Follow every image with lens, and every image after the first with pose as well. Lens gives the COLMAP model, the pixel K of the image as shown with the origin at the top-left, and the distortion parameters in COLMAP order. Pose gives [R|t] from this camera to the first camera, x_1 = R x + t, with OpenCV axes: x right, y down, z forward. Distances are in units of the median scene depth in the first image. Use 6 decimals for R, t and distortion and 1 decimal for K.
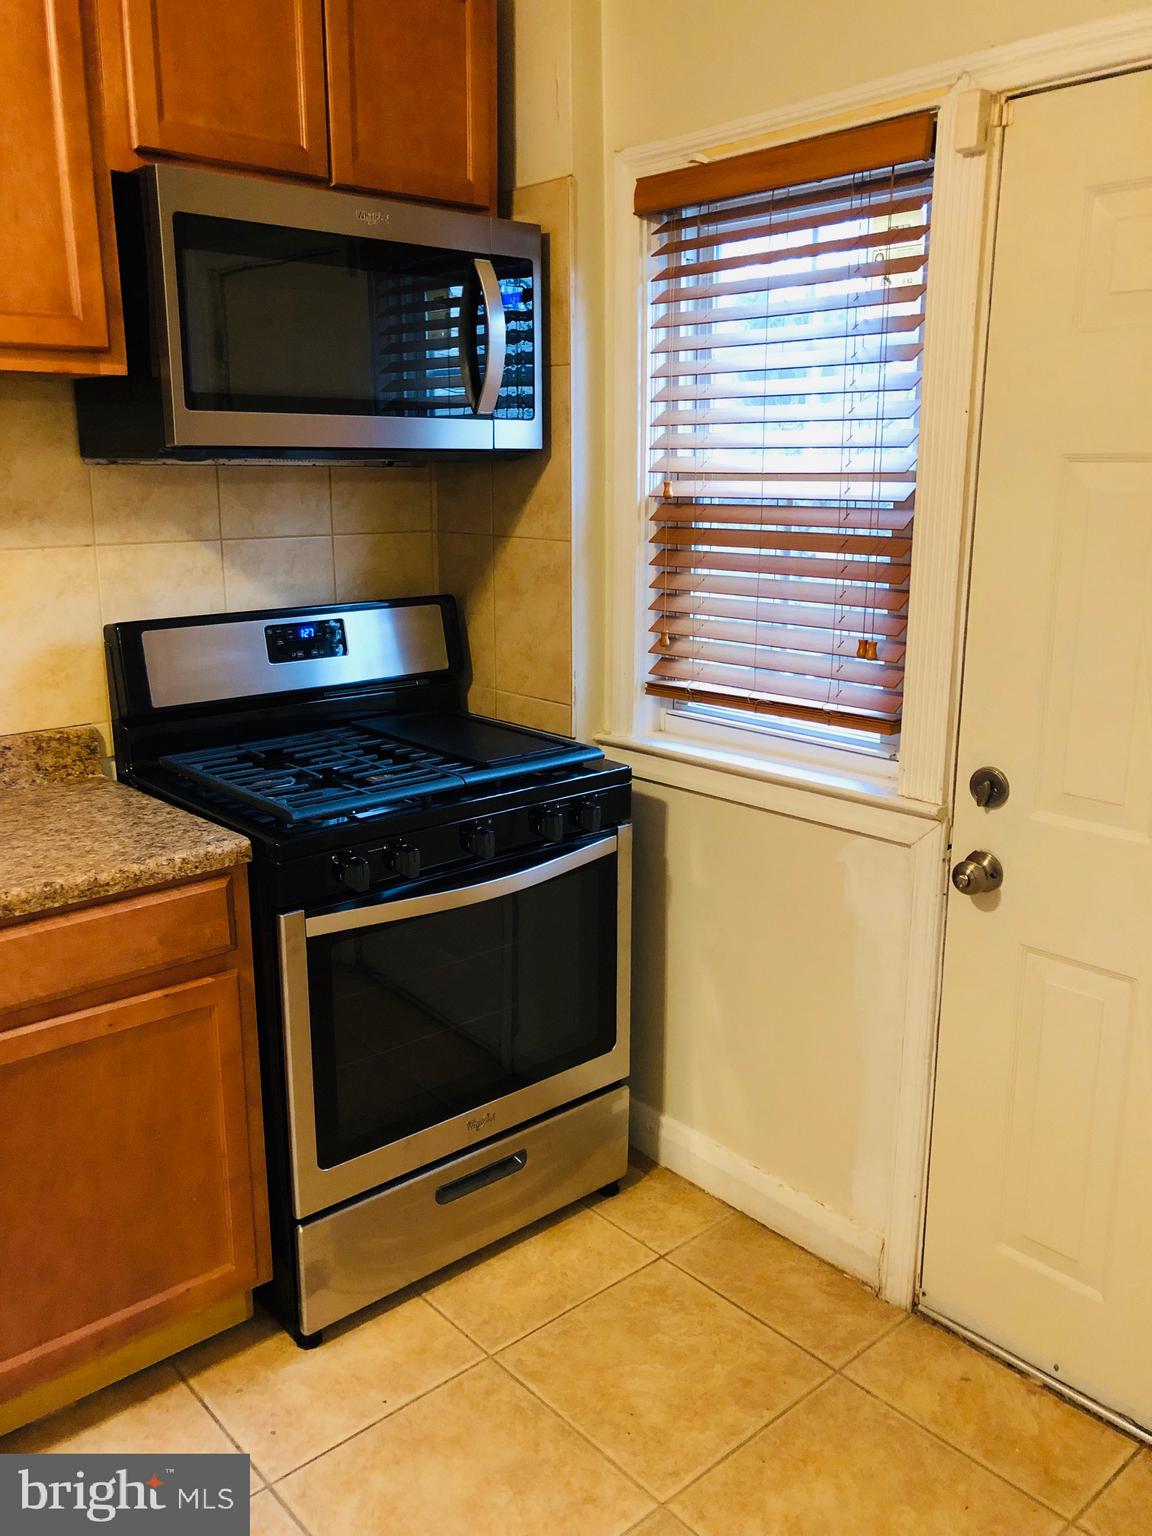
lens RADIAL K [[1254.6, 0, 562.9], [0, 1254.6, 763.2], [0, 0, 1]] dist [0.040540, -0.047052]
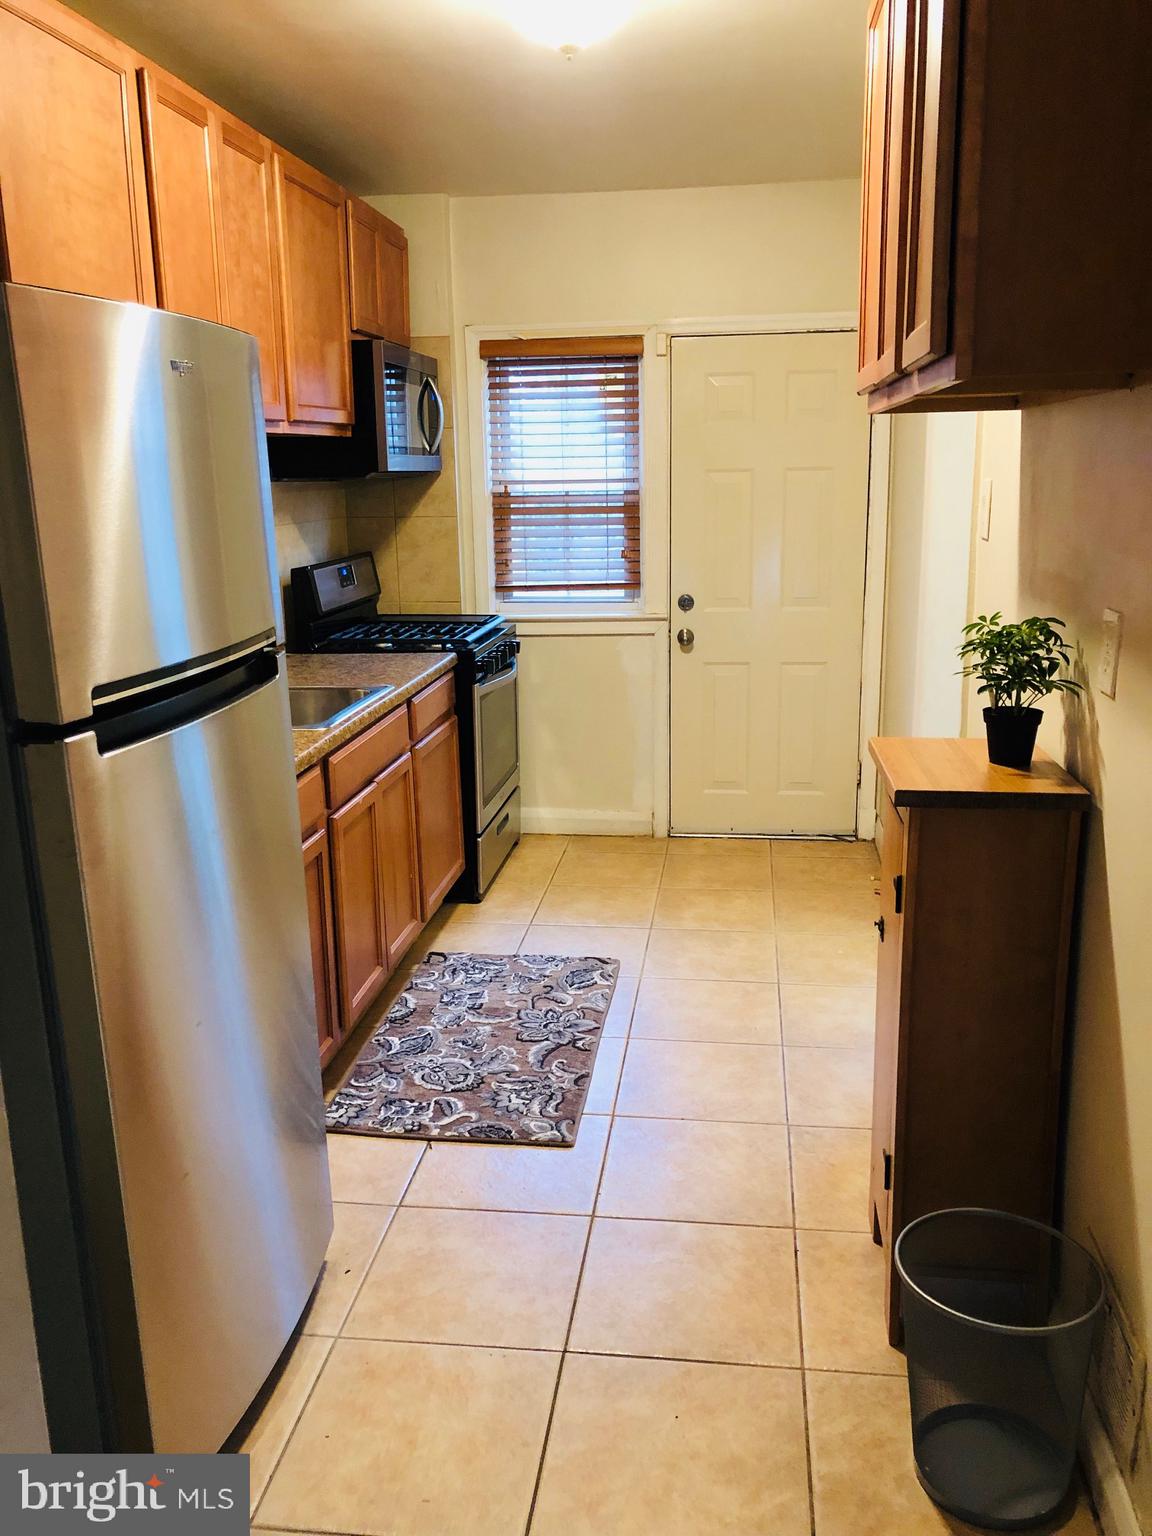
lens RADIAL K [[1254.6, 0, 564.4], [0, 1254.6, 772.4], [0, 0, 1]] dist [0.040540, -0.047052]
pose [[0.755668, -0.165424, 0.633720, -1.416633], [0.166623, 0.984299, 0.058251, 0.158133], [-0.633405, 0.061574, 0.771366, -0.727081]]
